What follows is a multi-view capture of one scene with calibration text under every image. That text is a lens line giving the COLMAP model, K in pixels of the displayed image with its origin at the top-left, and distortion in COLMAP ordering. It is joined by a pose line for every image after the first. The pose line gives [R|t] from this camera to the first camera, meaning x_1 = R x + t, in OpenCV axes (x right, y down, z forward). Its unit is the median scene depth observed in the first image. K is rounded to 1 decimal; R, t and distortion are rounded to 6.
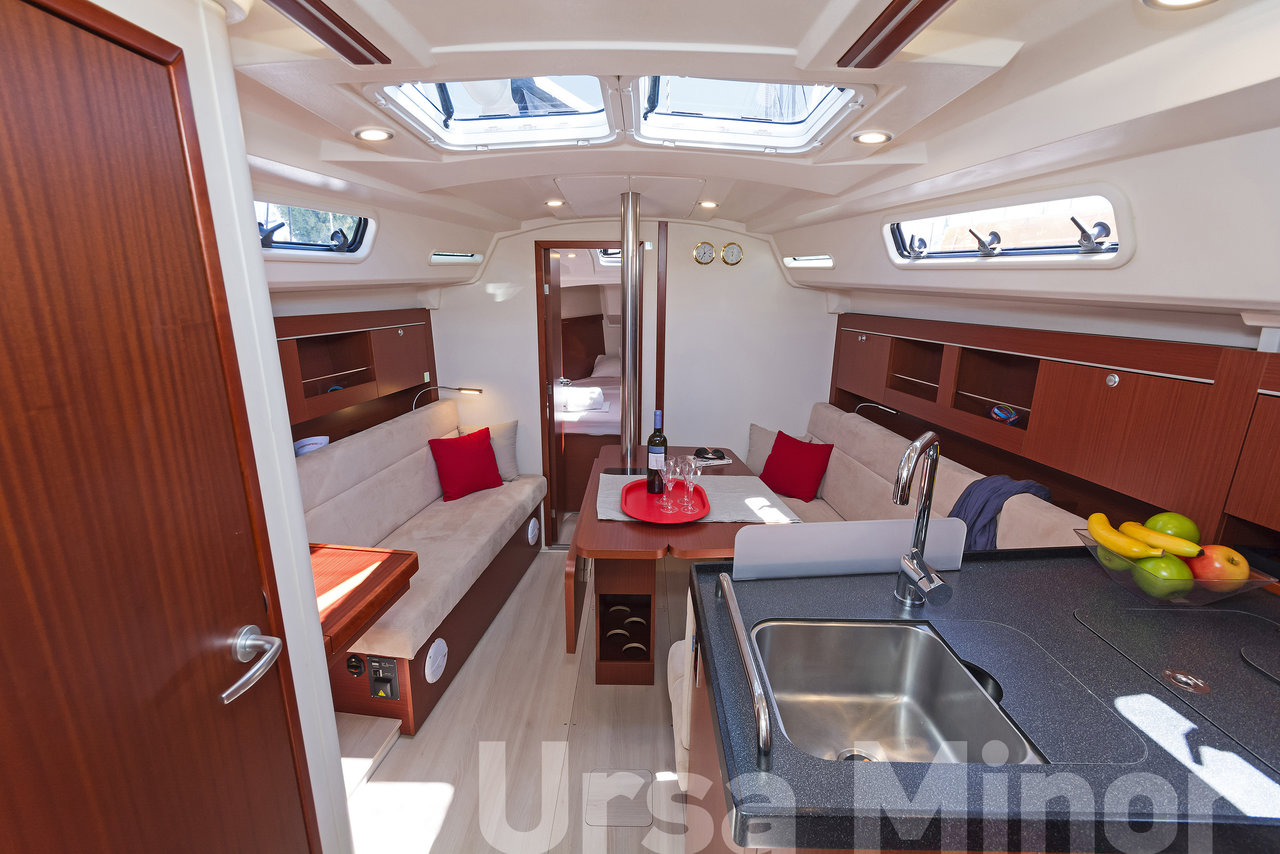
lens RADIAL K [[563.1, 0, 640.0], [0, 563.1, 427.0], [0, 0, 1]] dist [0.002343, 0.000067]
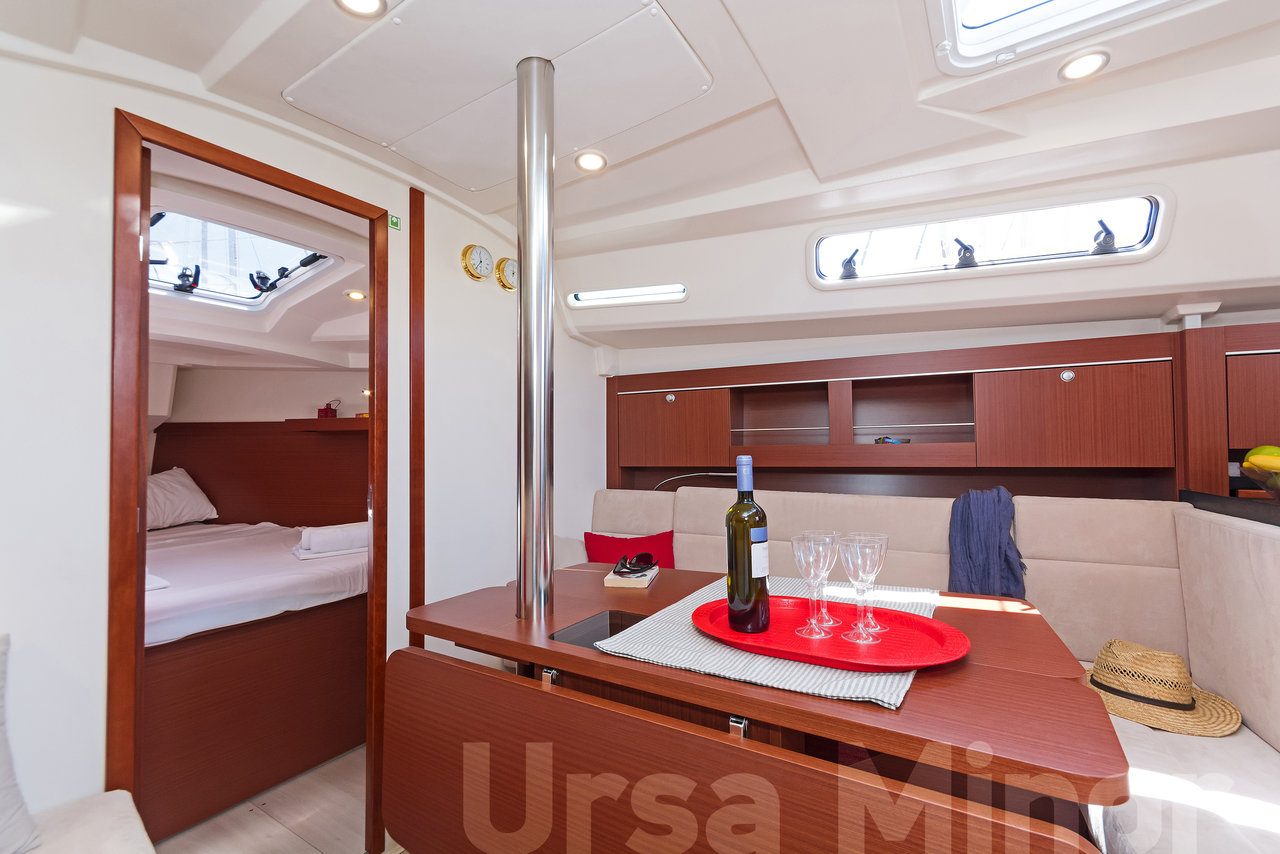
lens RADIAL K [[563.1, 0, 640.0], [0, 563.1, 427.0], [0, 0, 1]] dist [0.002343, 0.000067]
pose [[0.536922, 0.013241, 0.843528, -0.477817], [0.217208, 0.963998, -0.153389, 0.004082], [-0.815191, 0.265579, 0.514715, 0.894765]]
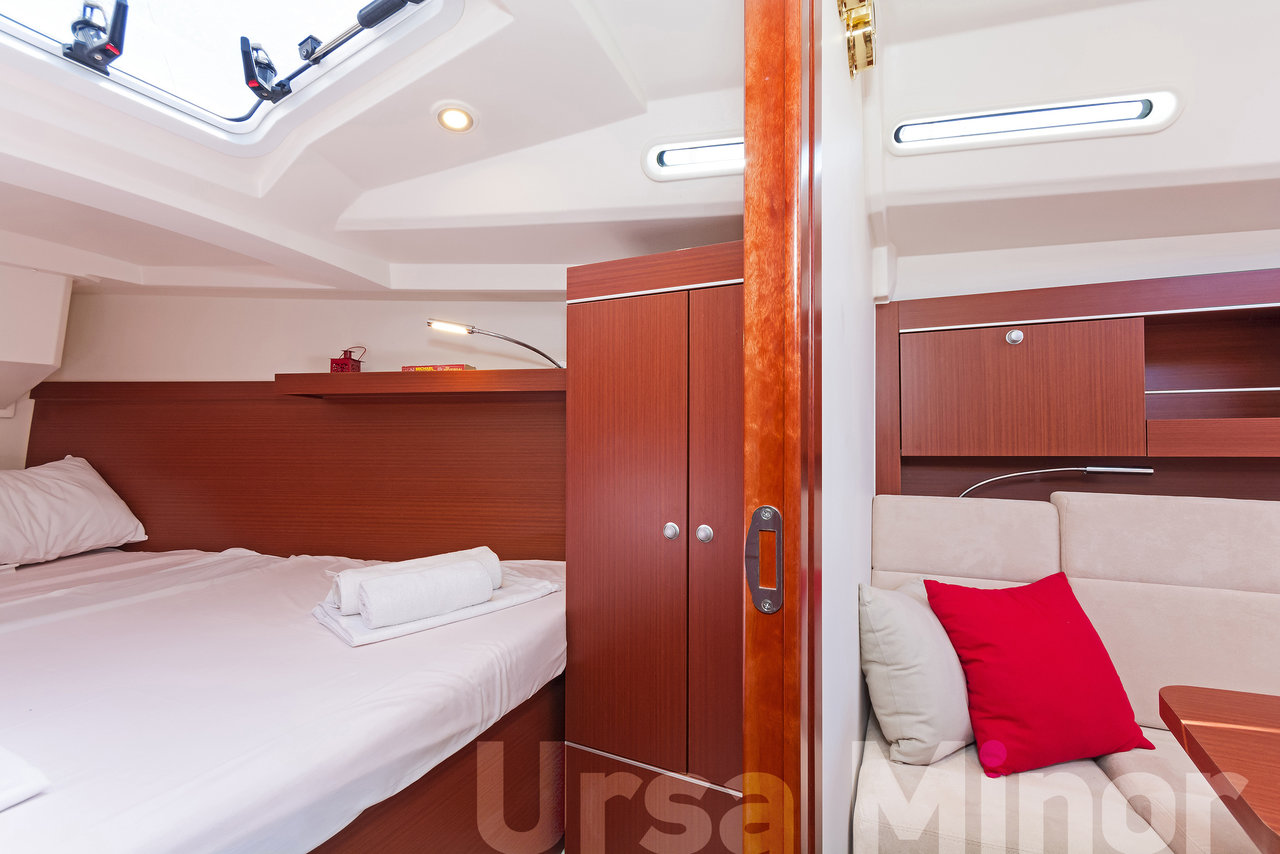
lens RADIAL K [[563.1, 0, 640.0], [0, 563.1, 427.0], [0, 0, 1]] dist [0.002343, 0.000067]
pose [[0.448834, 0.004157, 0.893606, -0.241326], [0.222760, 0.967900, -0.116389, -0.146629], [-0.865405, 0.251299, 0.433500, 1.599909]]
